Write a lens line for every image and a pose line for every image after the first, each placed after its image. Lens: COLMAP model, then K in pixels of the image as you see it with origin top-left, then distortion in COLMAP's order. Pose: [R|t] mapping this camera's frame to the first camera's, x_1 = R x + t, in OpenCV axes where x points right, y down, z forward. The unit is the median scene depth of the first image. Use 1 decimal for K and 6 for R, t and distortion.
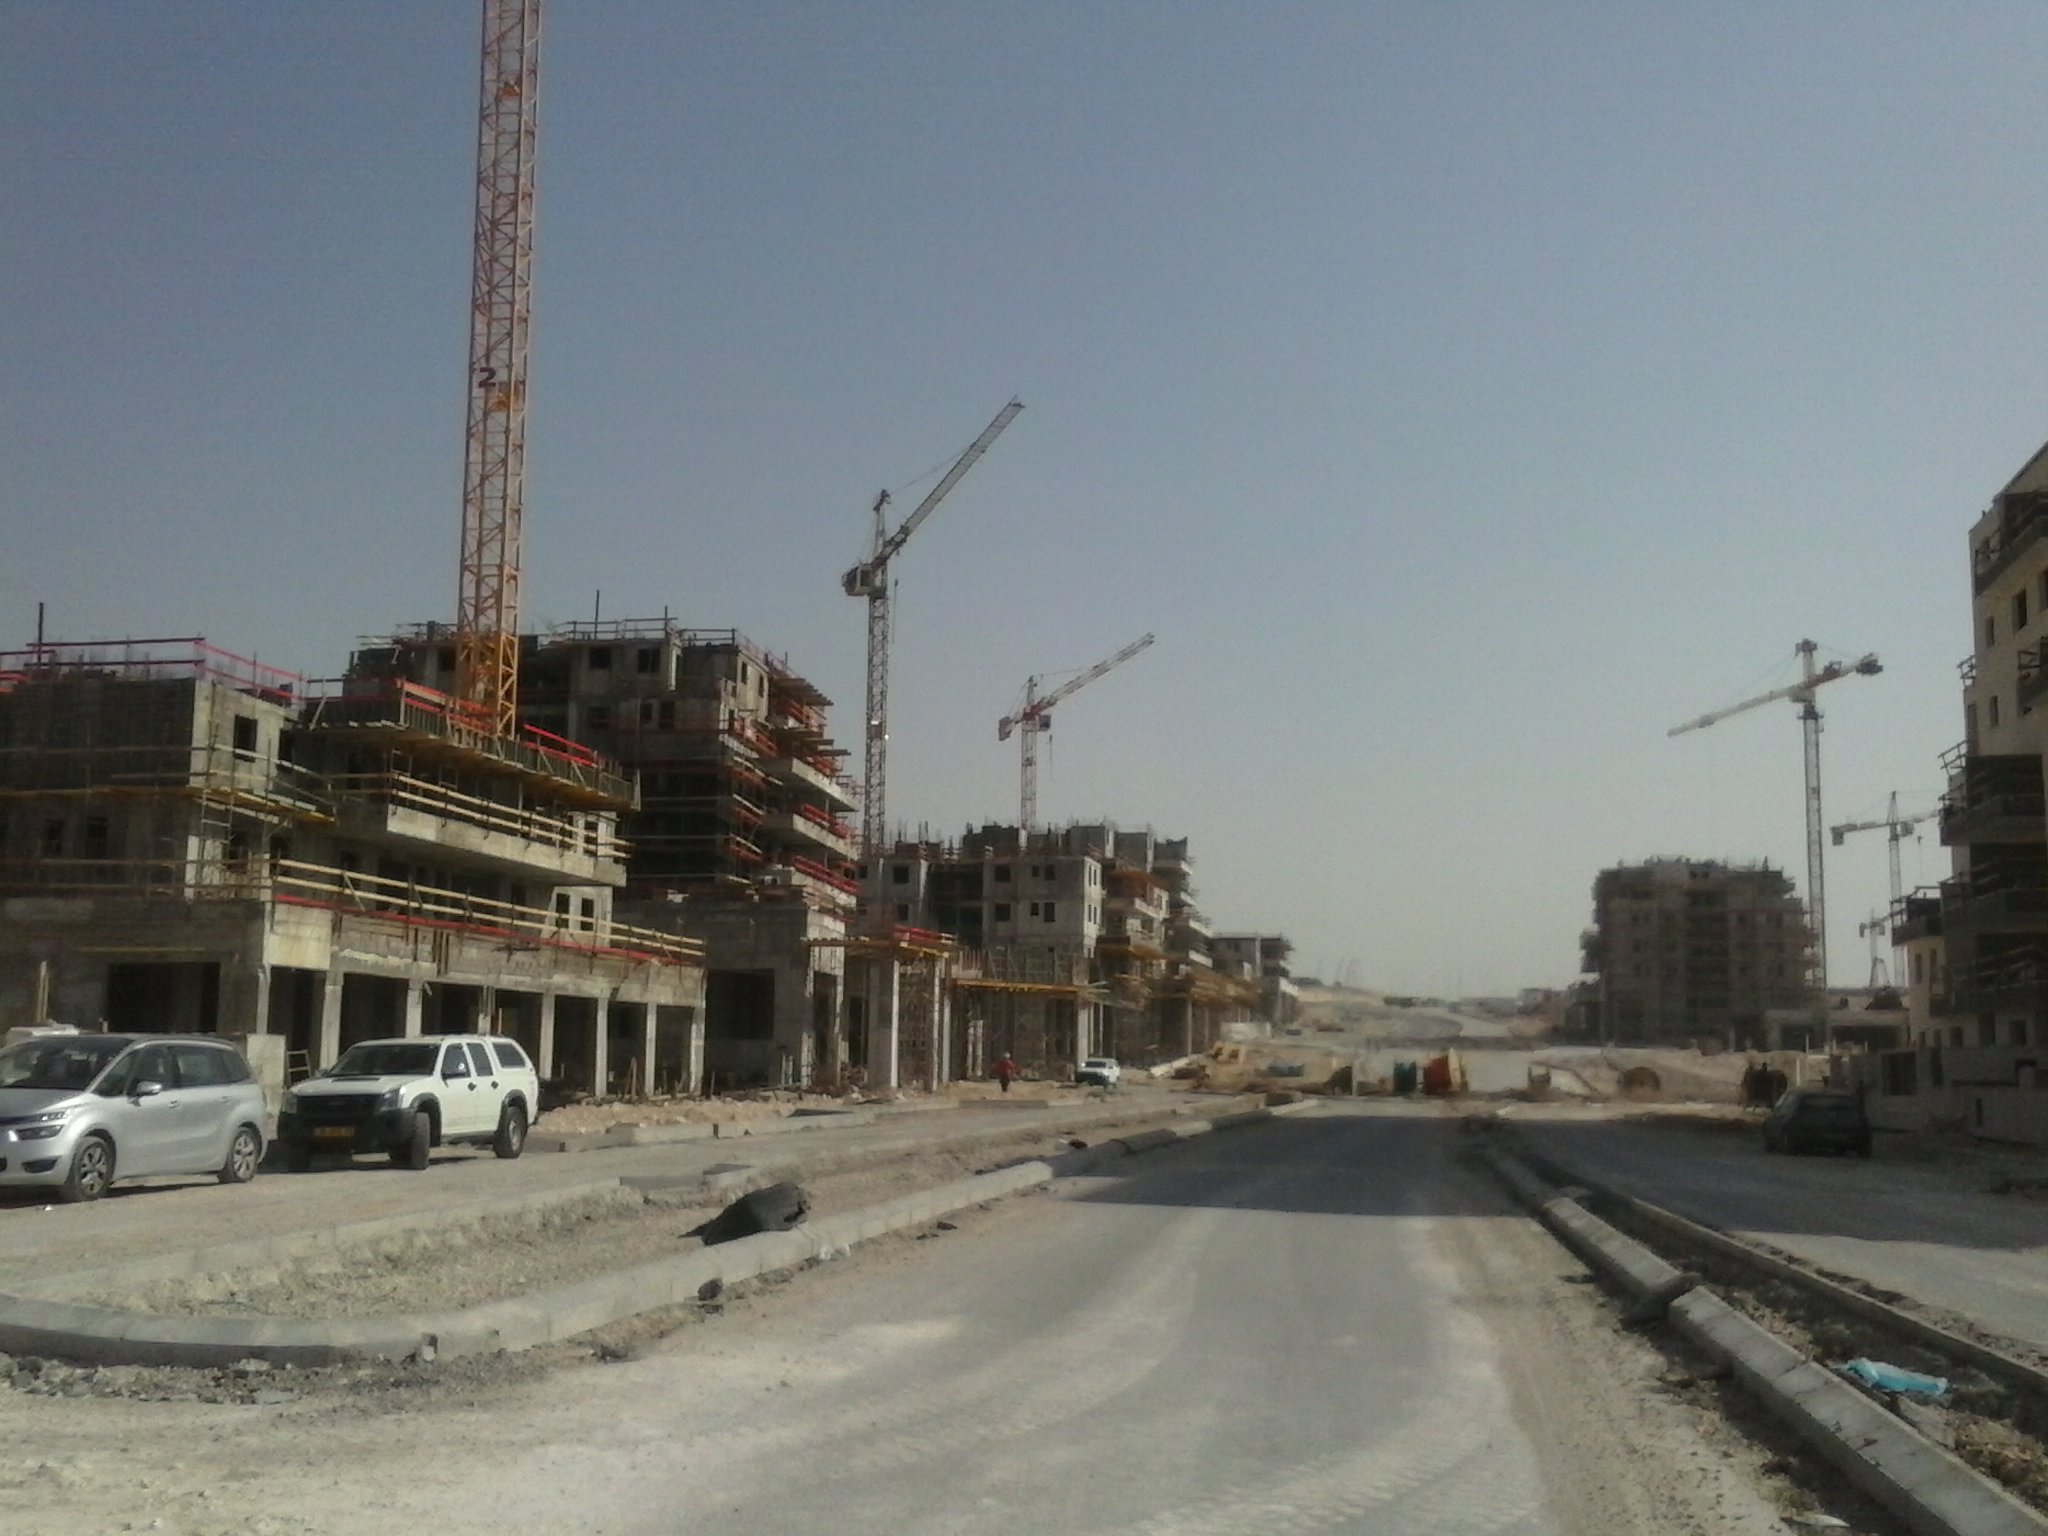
lens RADIAL K [[2310.8, 0, 1024.4], [0, 2310.8, 775.5], [0, 0, 1]] dist [-0.030502, 0.000000]
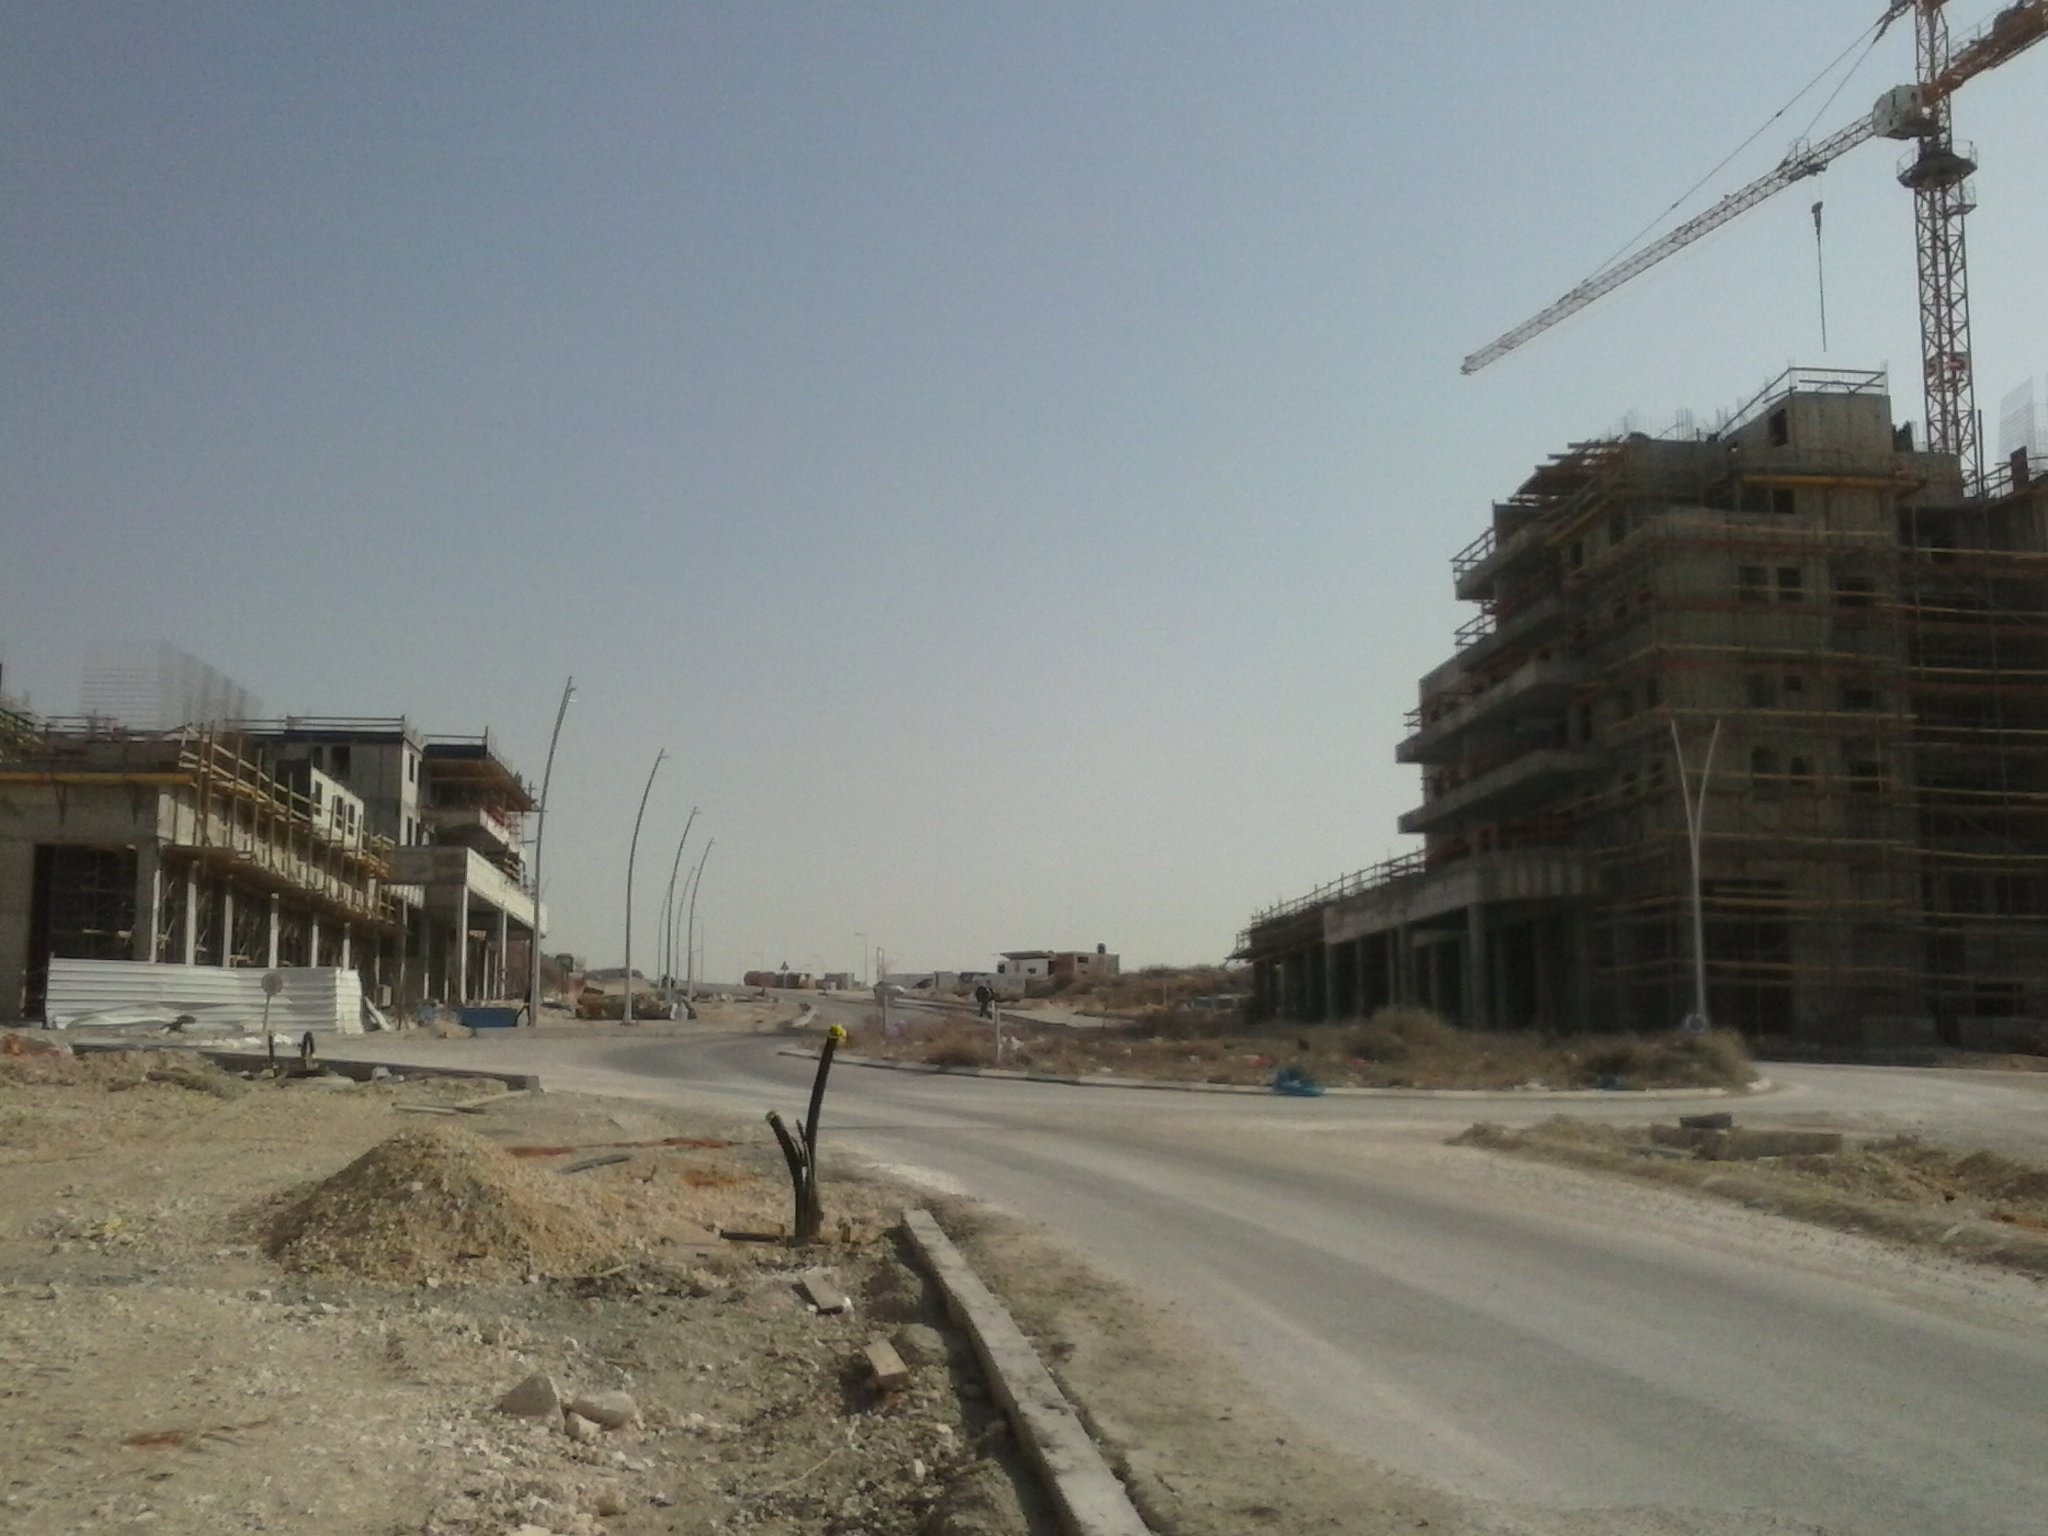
lens RADIAL K [[2310.8, 0, 1042.6], [0, 2310.8, 775.3], [0, 0, 1]] dist [-0.030502, 0.000000]
pose [[0.957919, 0.021056, 0.286267, 0.101245], [-0.019280, 0.999773, -0.009020, 0.082088], [-0.286392, 0.003122, 0.958108, 0.708531]]
